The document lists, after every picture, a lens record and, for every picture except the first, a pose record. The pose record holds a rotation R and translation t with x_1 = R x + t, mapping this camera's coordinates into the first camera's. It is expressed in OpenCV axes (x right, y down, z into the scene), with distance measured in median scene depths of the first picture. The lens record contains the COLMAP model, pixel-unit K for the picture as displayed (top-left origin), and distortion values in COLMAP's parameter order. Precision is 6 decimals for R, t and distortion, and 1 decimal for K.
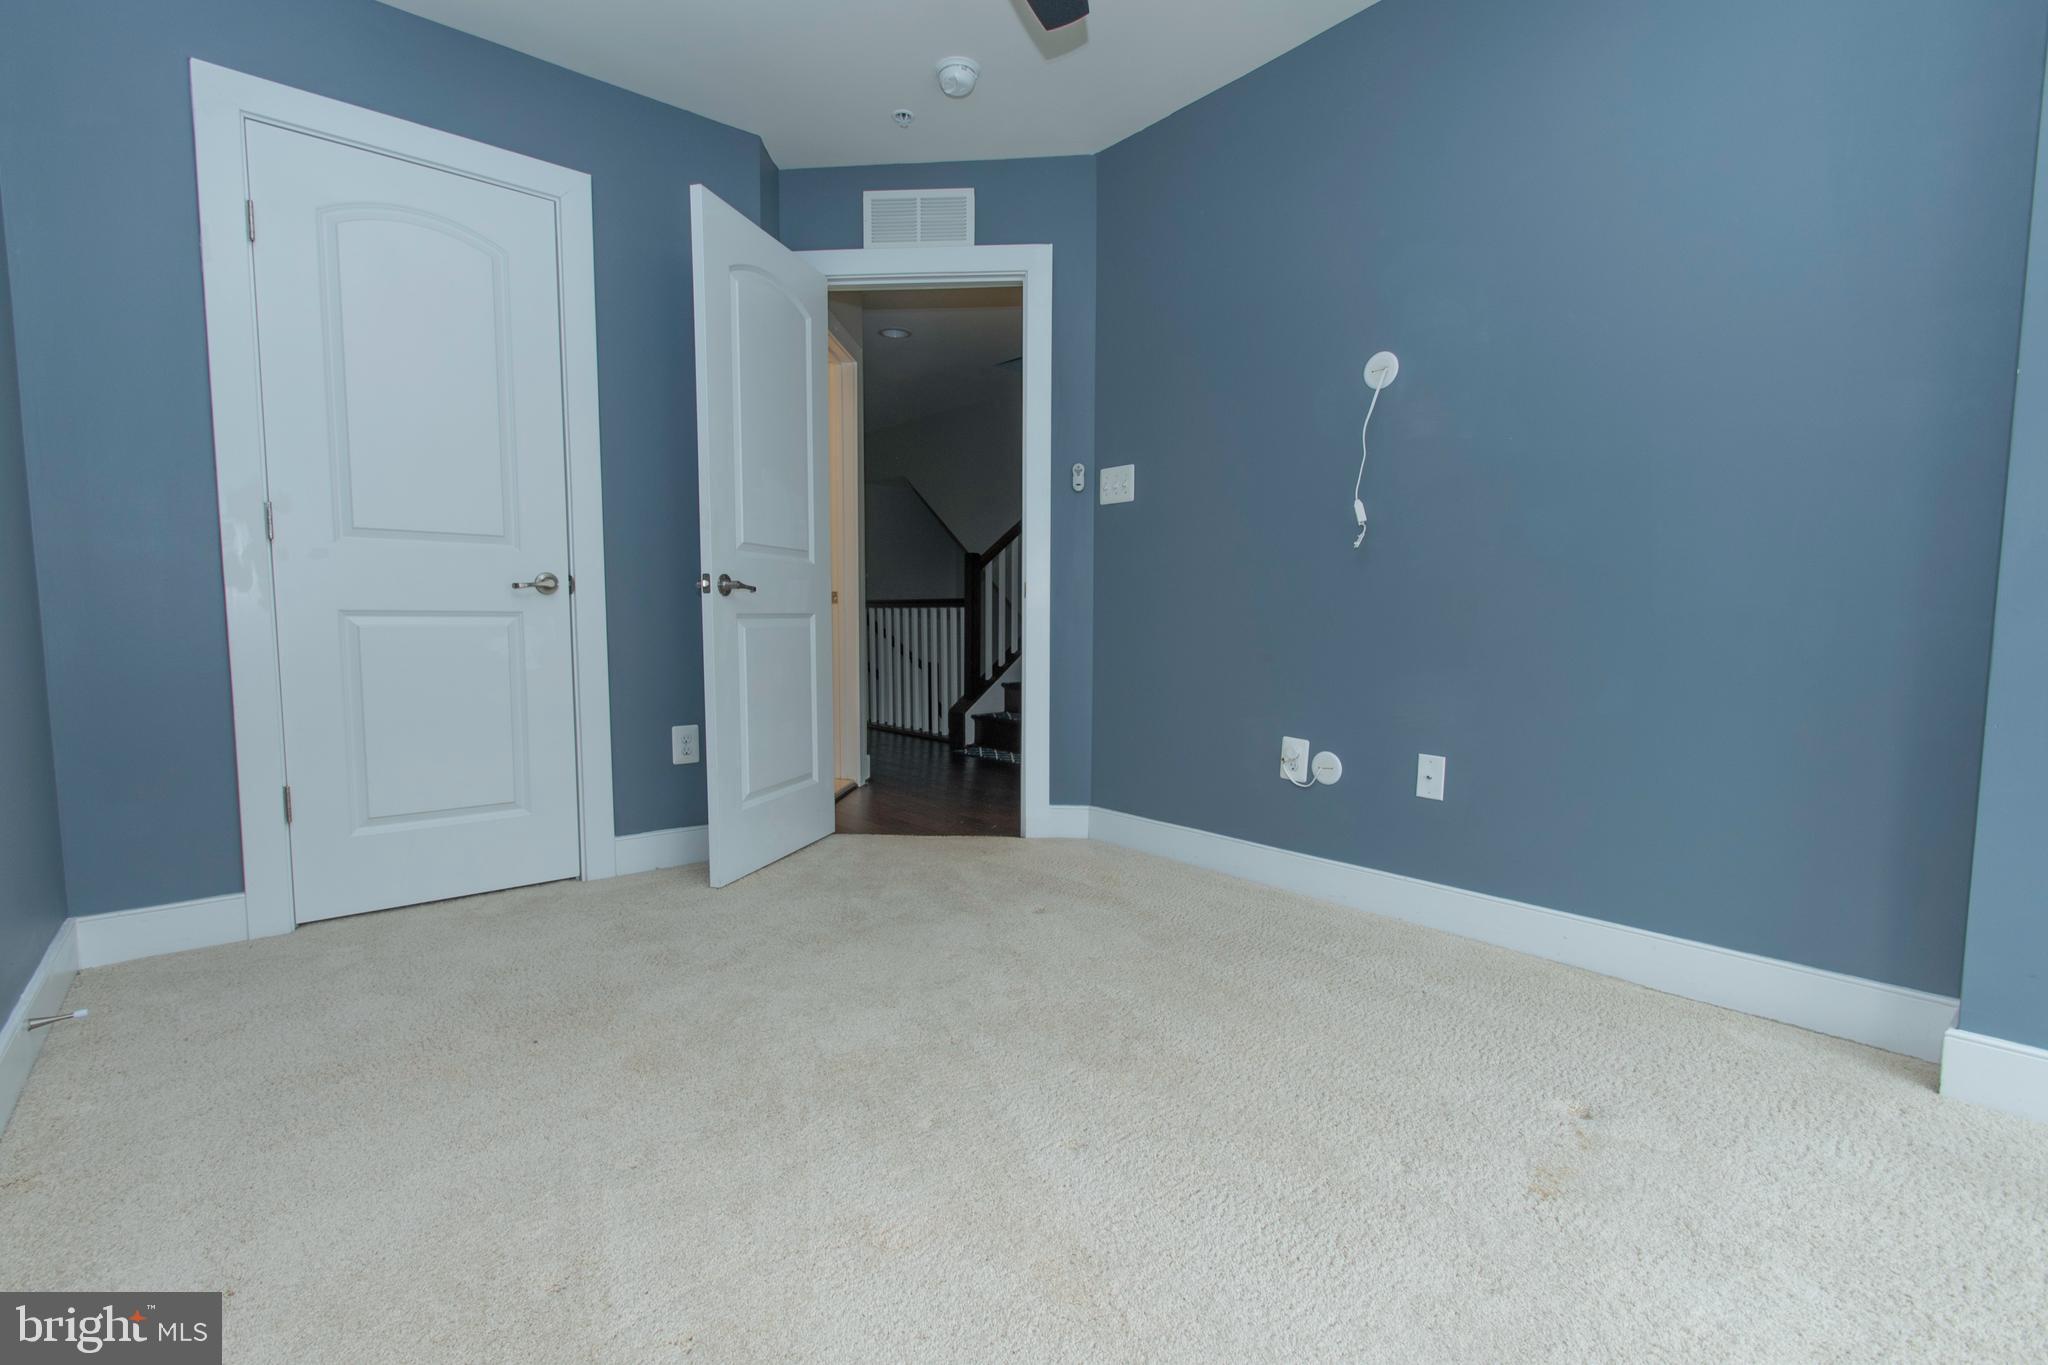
lens RADIAL K [[889.9, 0, 1024.0], [0, 889.9, 682.5], [0, 0, 1]] dist [-0.000164, -0.000036]
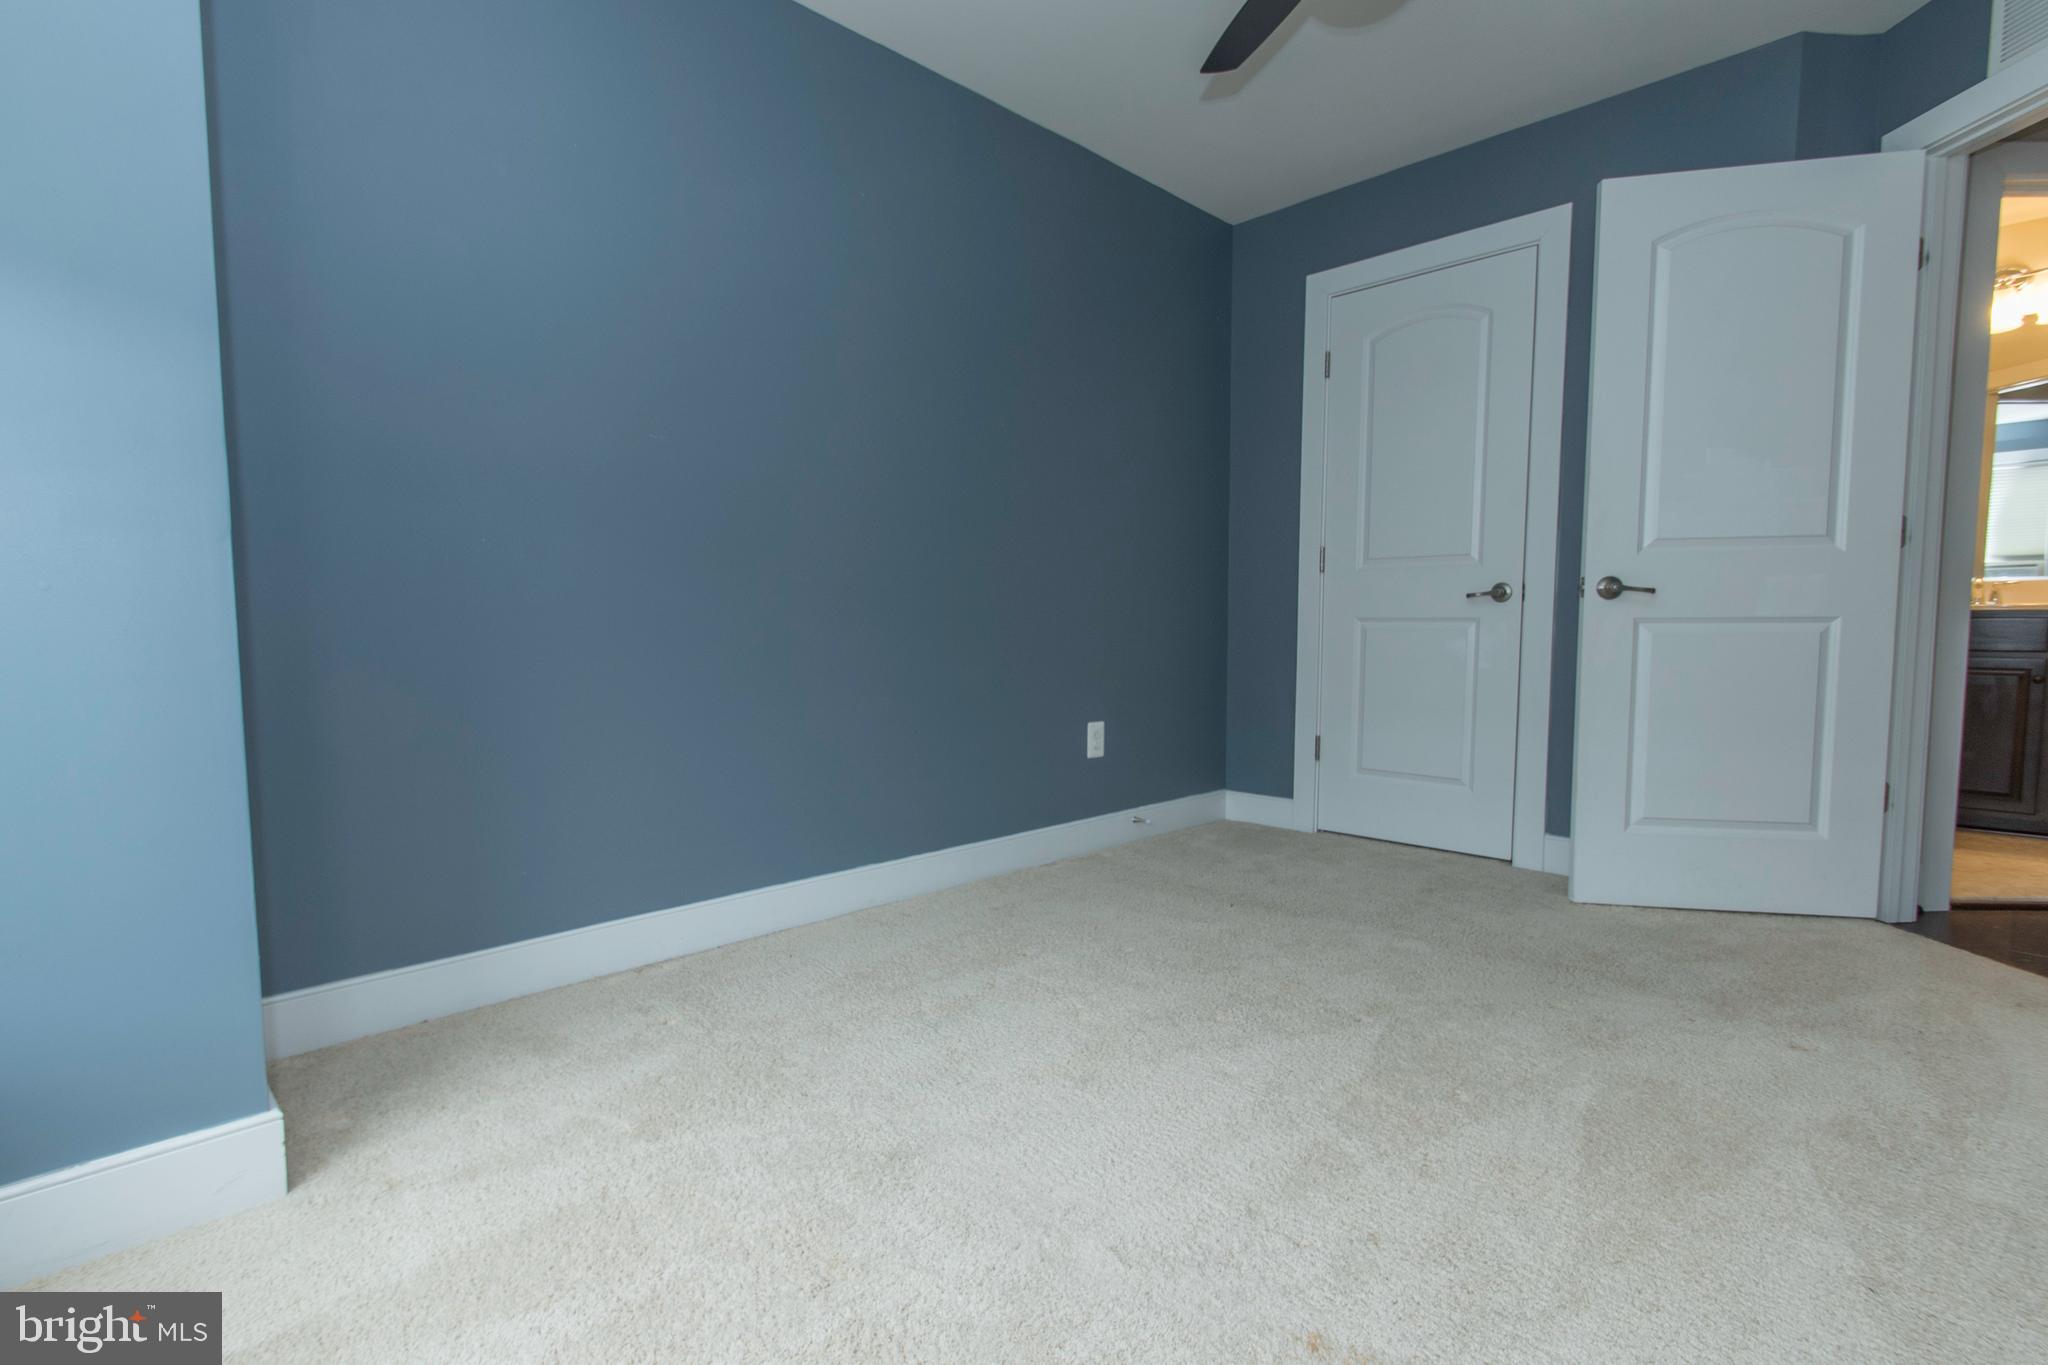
lens RADIAL K [[950.9, 0, 1013.0], [0, 950.9, 688.5], [0, 0, 1]] dist [0.000553, -0.000203]
pose [[0.119027, 0.070512, -0.990384, 0.576972], [-0.070150, 0.995580, 0.062451, -0.021201], [0.990410, 0.062042, 0.123448, 0.248456]]
